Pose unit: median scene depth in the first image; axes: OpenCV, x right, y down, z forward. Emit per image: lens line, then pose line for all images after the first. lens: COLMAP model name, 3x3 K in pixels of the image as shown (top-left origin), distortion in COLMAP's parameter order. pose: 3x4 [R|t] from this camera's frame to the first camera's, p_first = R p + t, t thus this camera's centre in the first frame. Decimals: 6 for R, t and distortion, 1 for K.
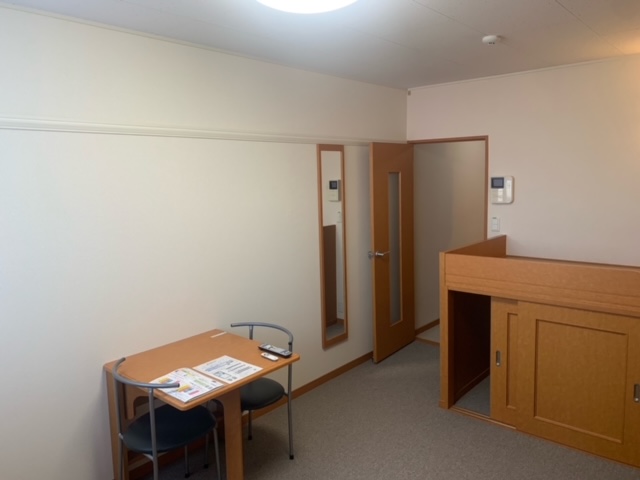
lens RADIAL K [[490.6, 0, 322.0], [0, 490.6, 224.6], [0, 0, 1]] dist [-0.010436, -0.024347]
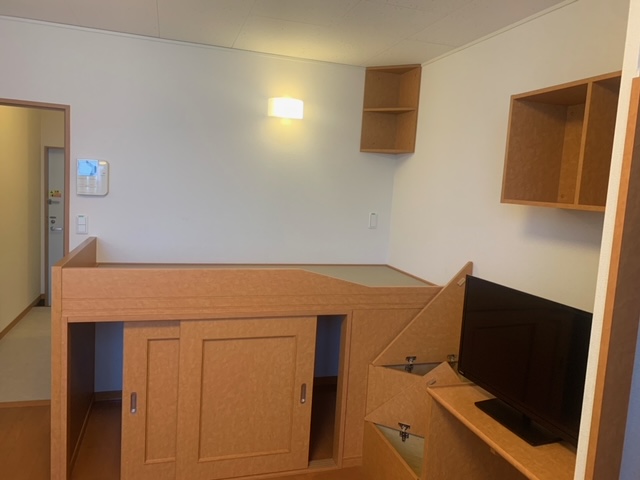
lens RADIAL K [[490.6, 0, 315.8], [0, 490.6, 224.3], [0, 0, 1]] dist [-0.010436, -0.024347]
pose [[0.515547, -0.013909, 0.856749, -0.119274], [0.018482, 0.999816, 0.005110, 0.002717], [-0.856662, 0.013200, 0.515709, 0.330078]]
